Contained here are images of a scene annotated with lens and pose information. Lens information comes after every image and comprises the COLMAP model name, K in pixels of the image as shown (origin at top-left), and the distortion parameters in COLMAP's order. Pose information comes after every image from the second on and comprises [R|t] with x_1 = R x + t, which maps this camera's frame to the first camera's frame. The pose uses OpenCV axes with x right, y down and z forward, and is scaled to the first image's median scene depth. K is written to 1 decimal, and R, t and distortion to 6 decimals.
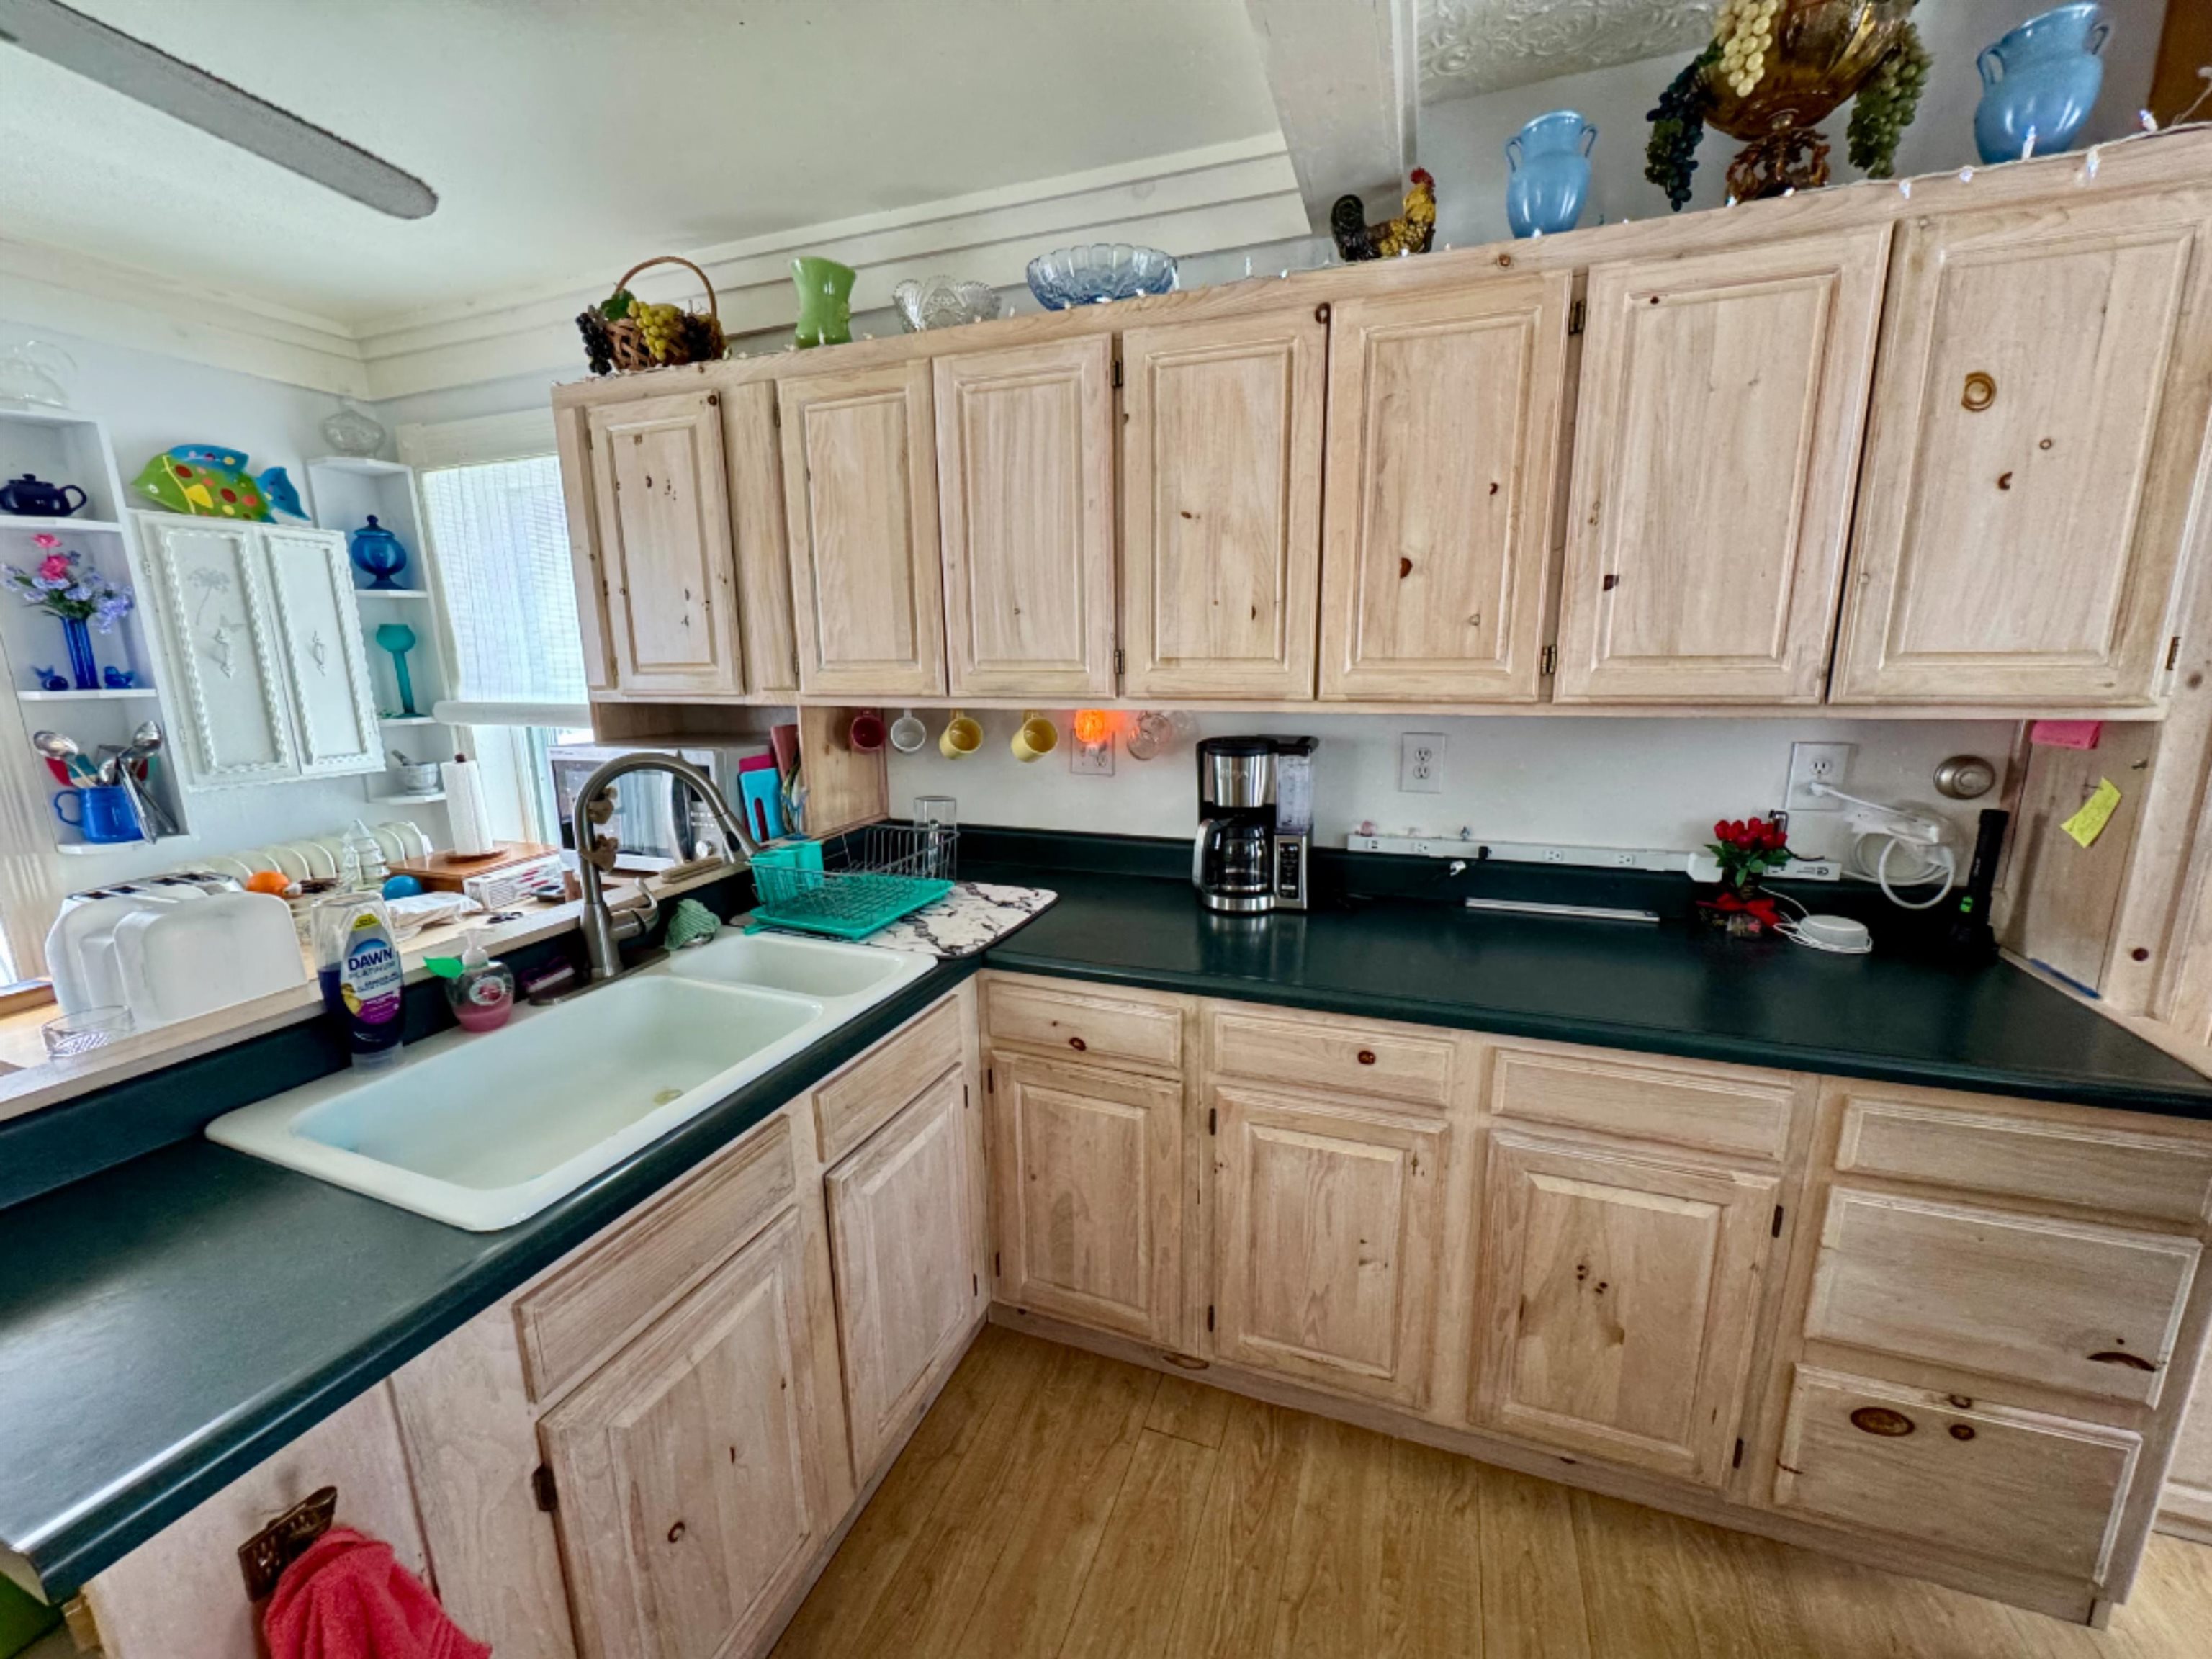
lens RADIAL K [[879.6, 0, 1112.8], [0, 879.6, 831.1], [0, 0, 1]] dist [-0.002602, -0.000023]
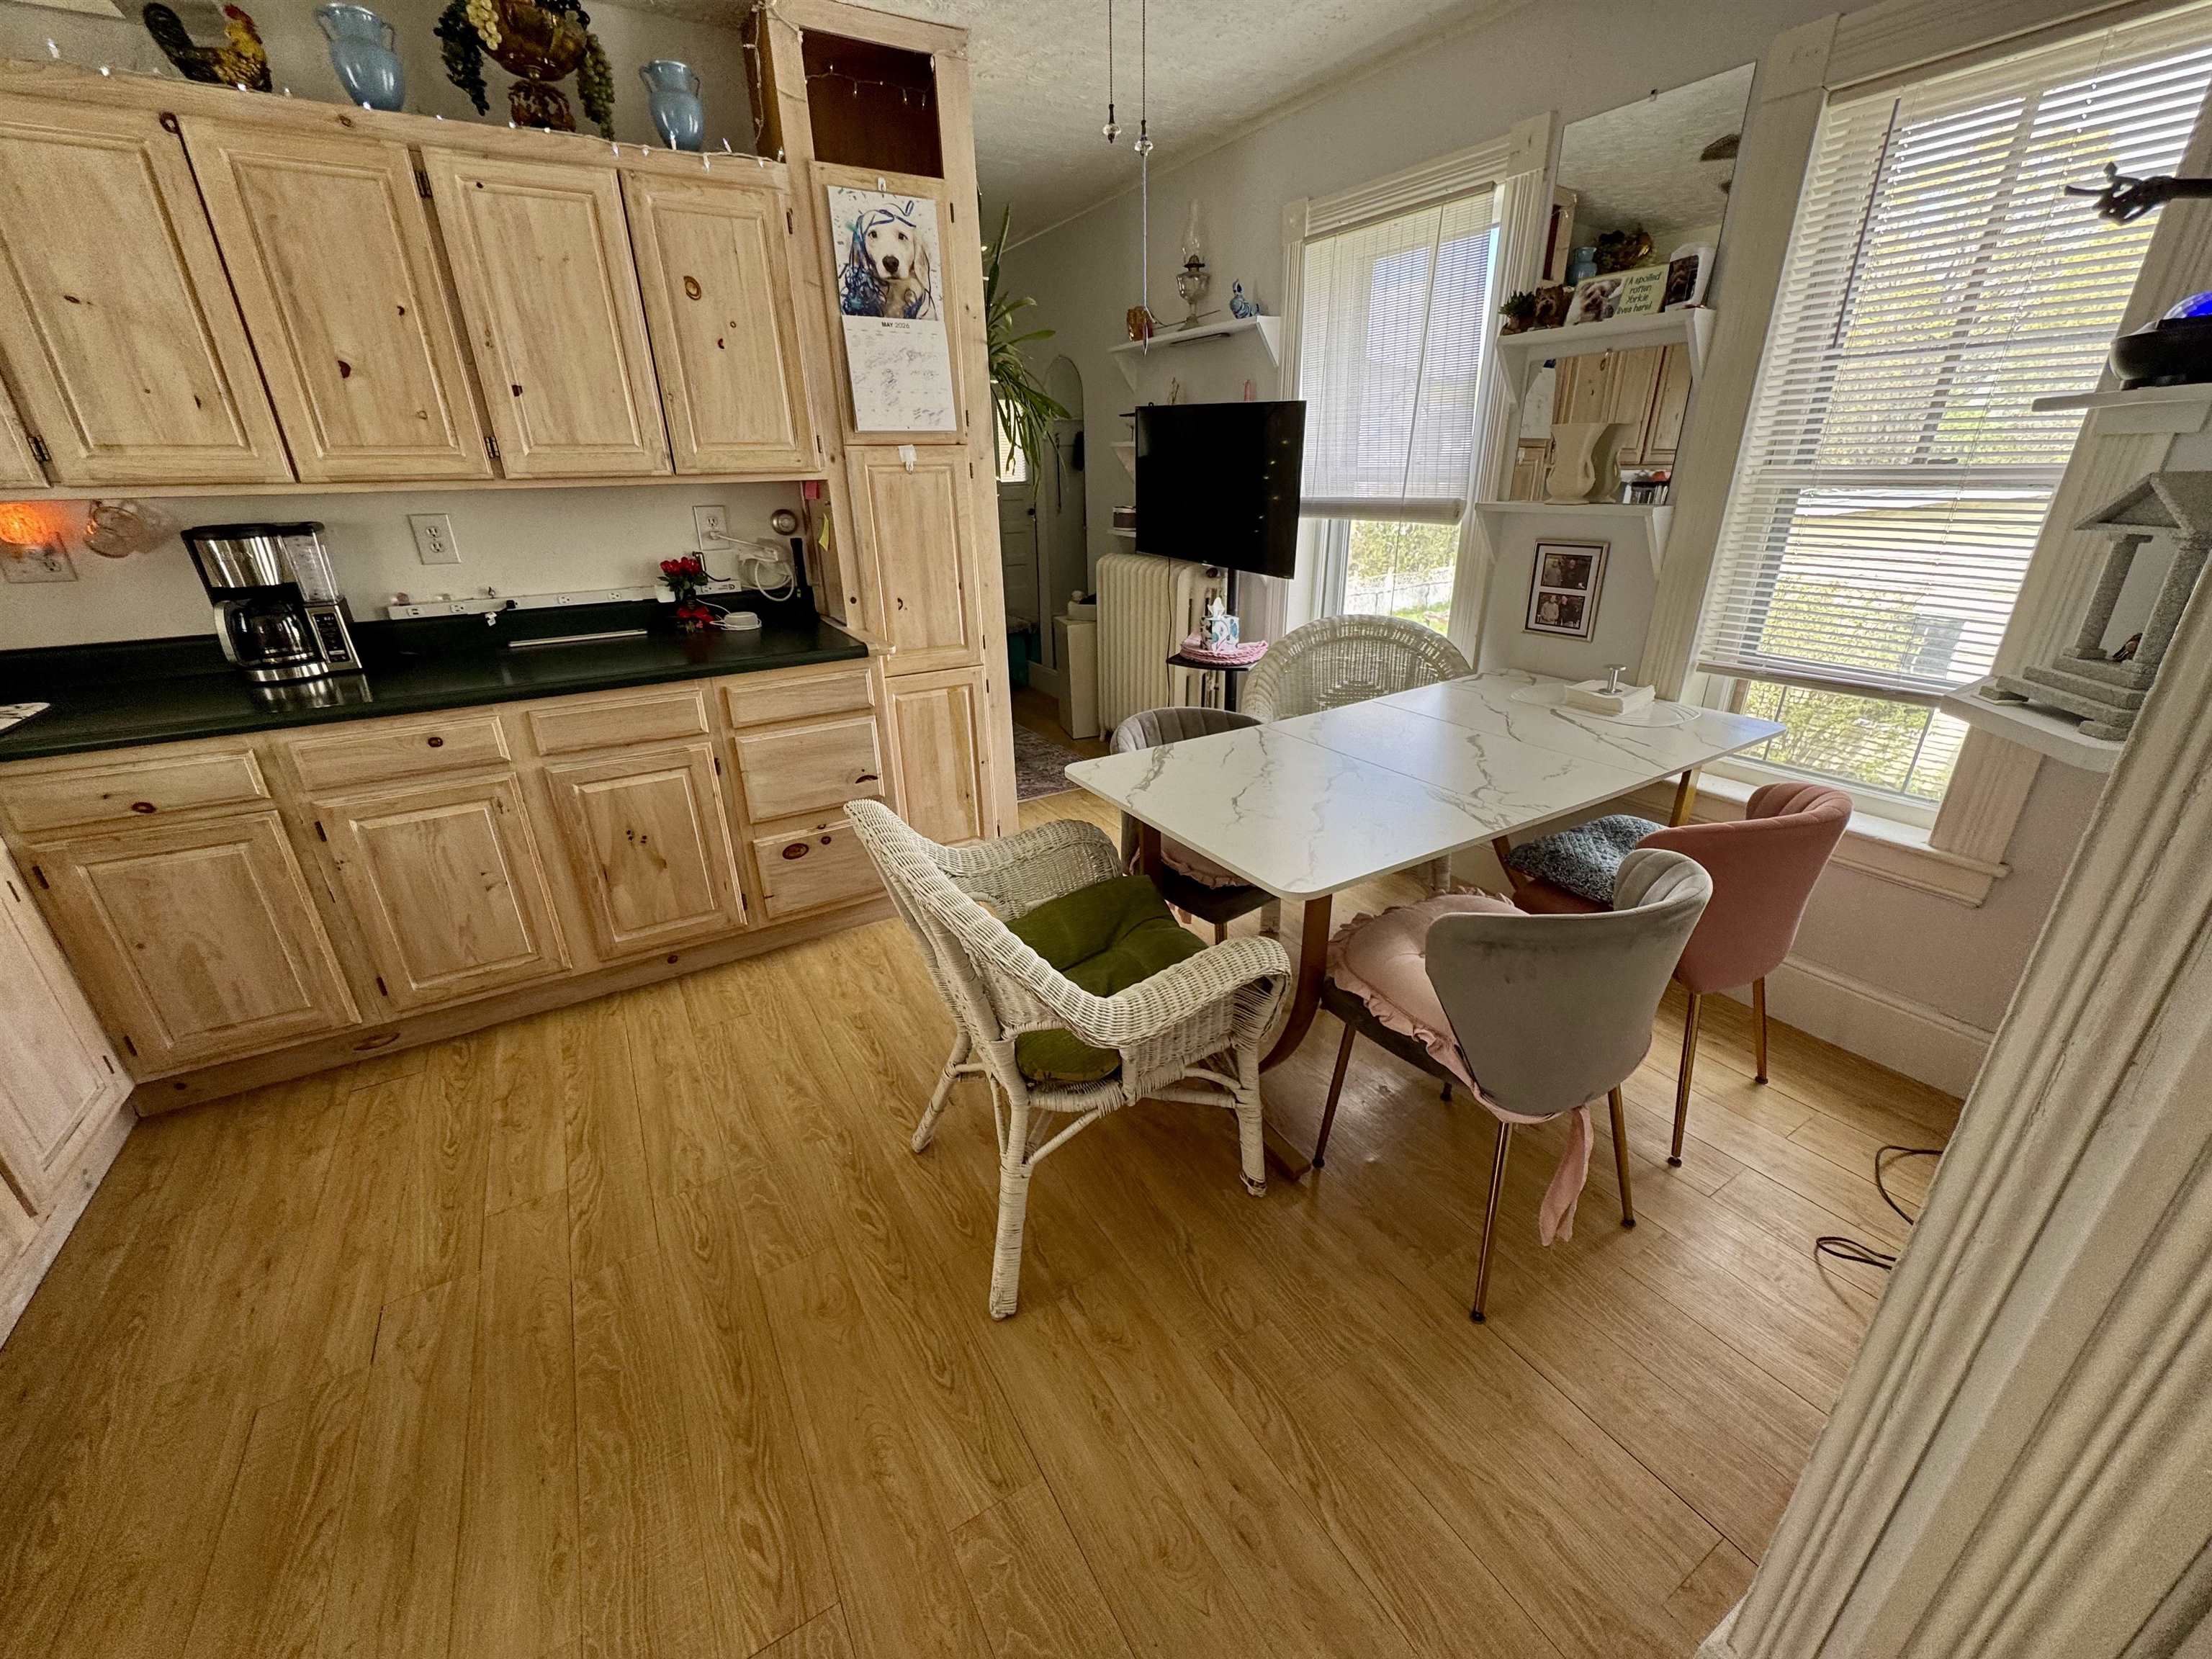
lens RADIAL K [[870.1, 0, 1106.0], [0, 870.1, 829.5], [0, 0, 1]] dist [-0.006525, 0.000656]
pose [[0.629298, -0.296045, 0.718569, -0.069876], [0.165429, 0.954441, 0.248346, 0.205646], [-0.759353, -0.037411, 0.649602, -0.669281]]
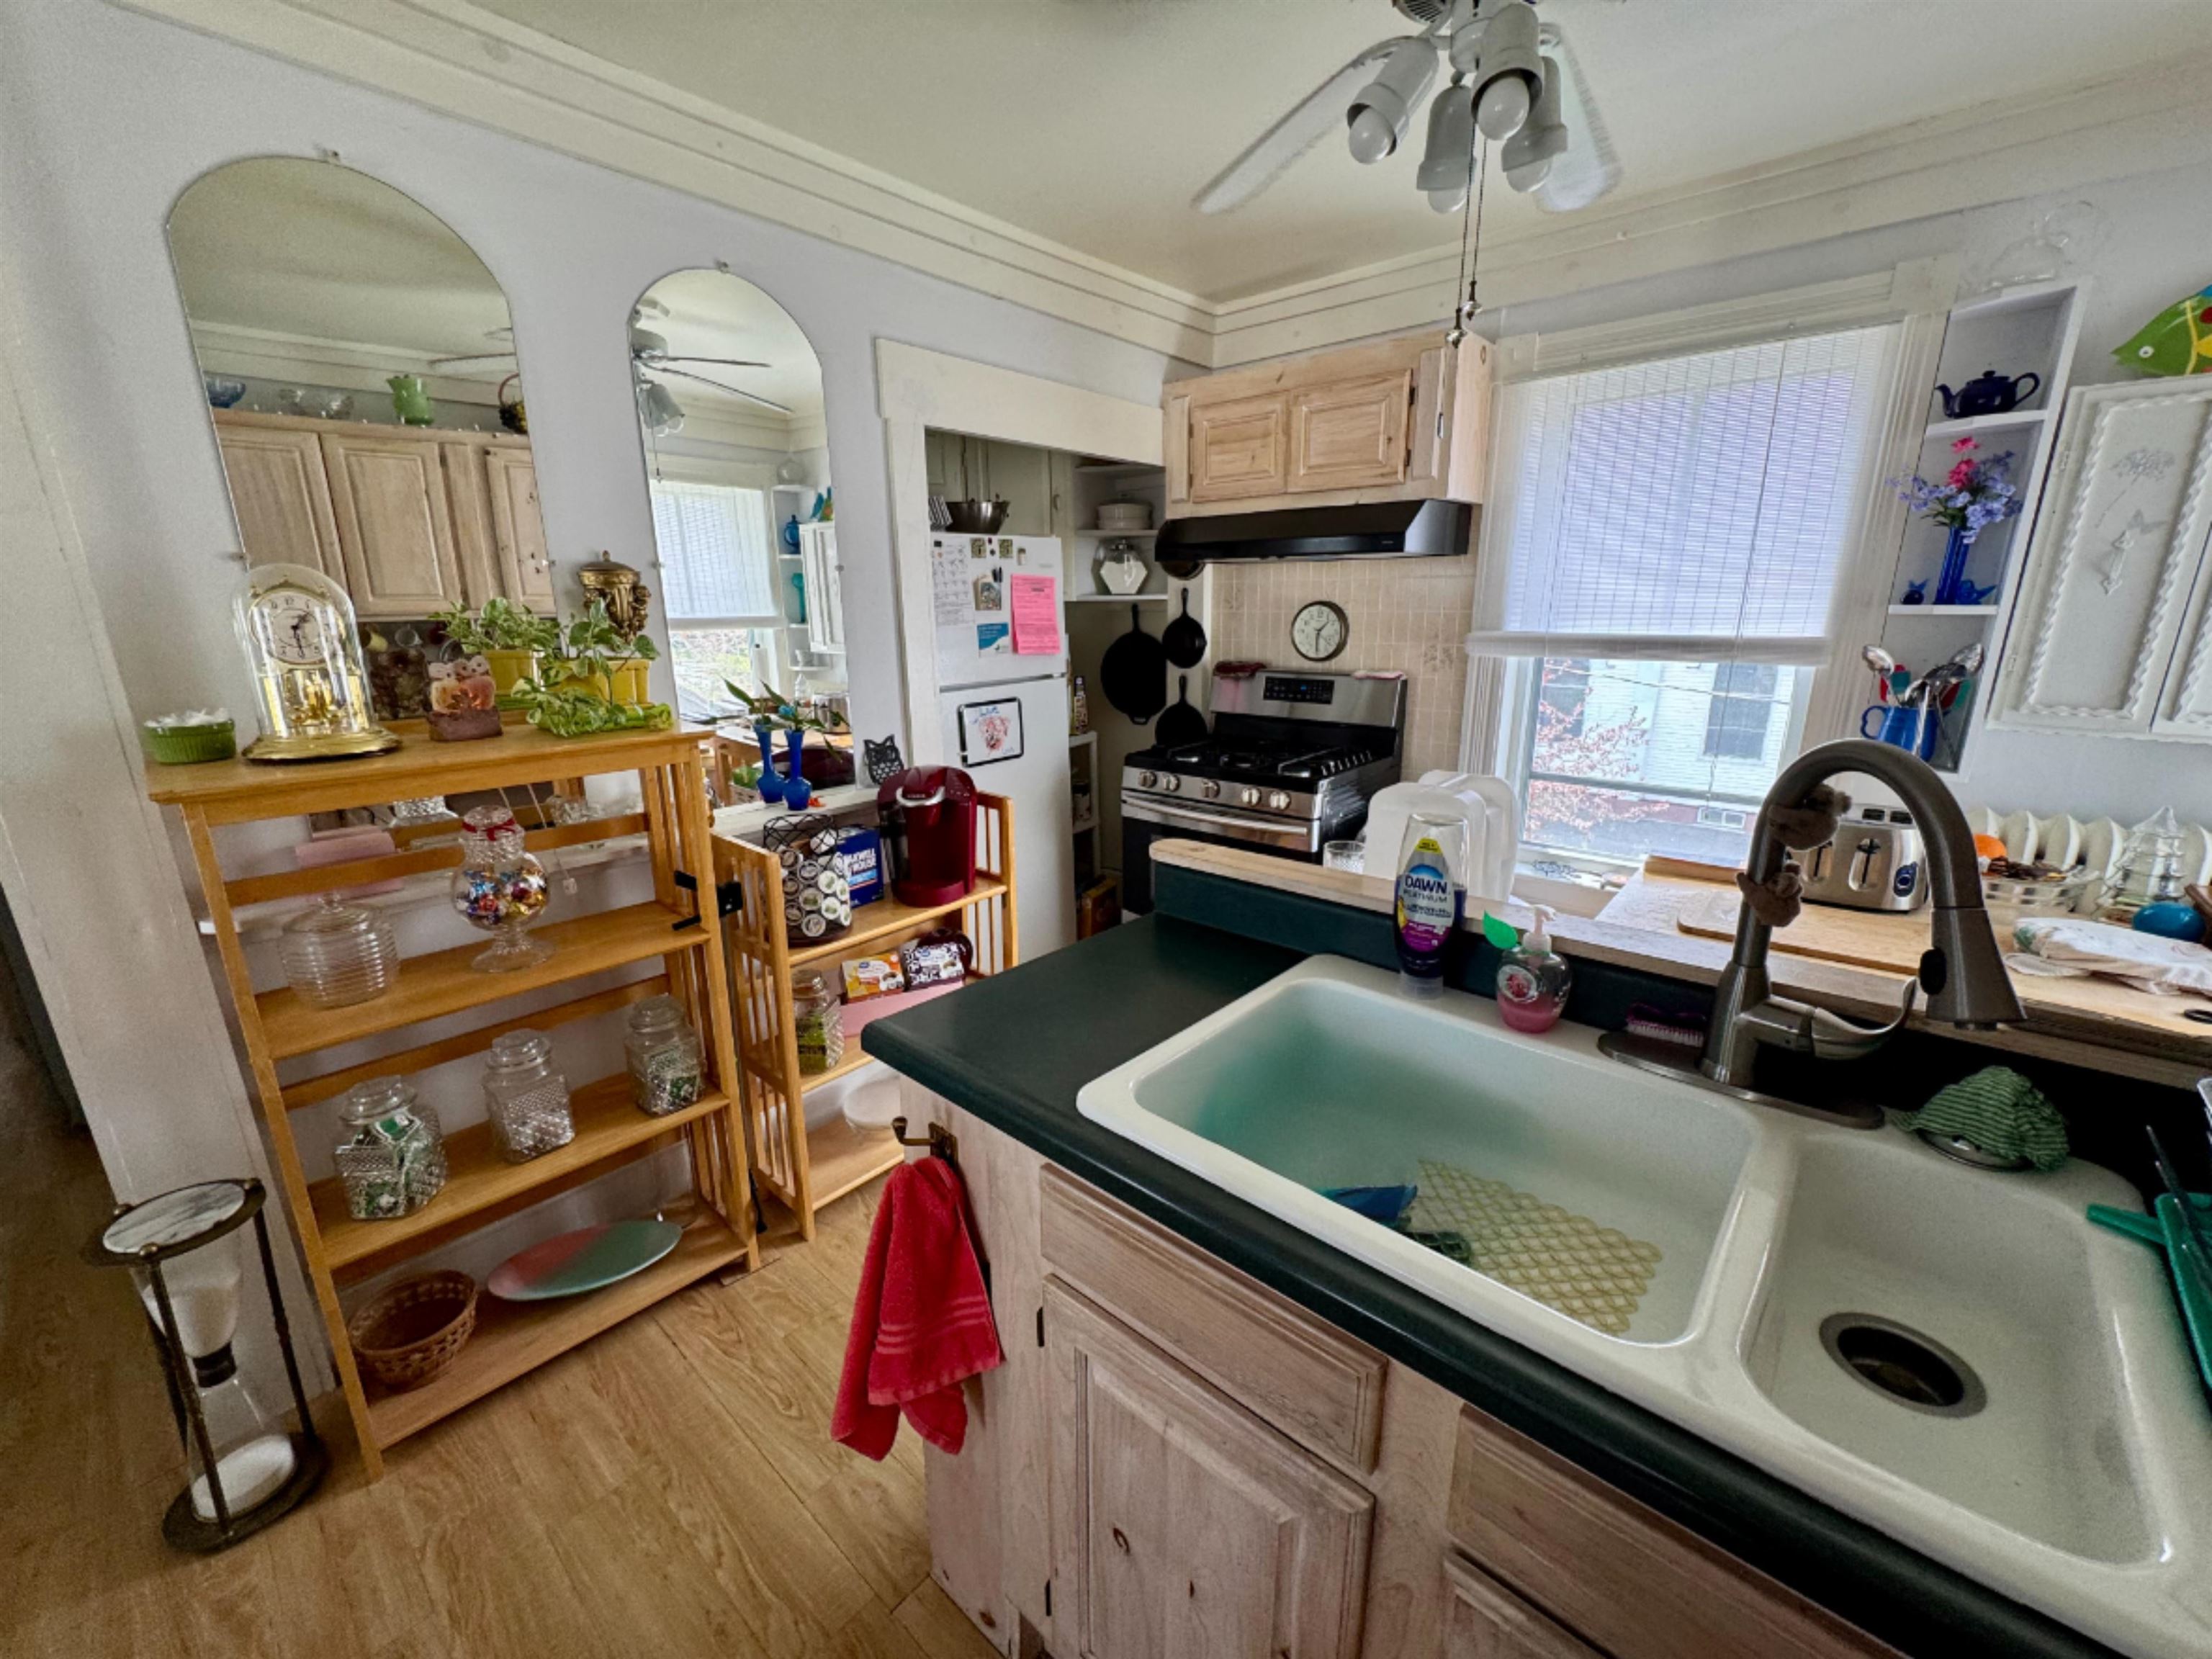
lens RADIAL K [[879.6, 0, 1112.8], [0, 879.6, 831.1], [0, 0, 1]] dist [-0.002602, -0.000023]
pose [[-0.368887, 0.252415, -0.894544, 0.095148], [-0.172969, 0.926966, 0.332891, -0.123604], [0.913238, 0.277527, -0.298286, 0.691497]]
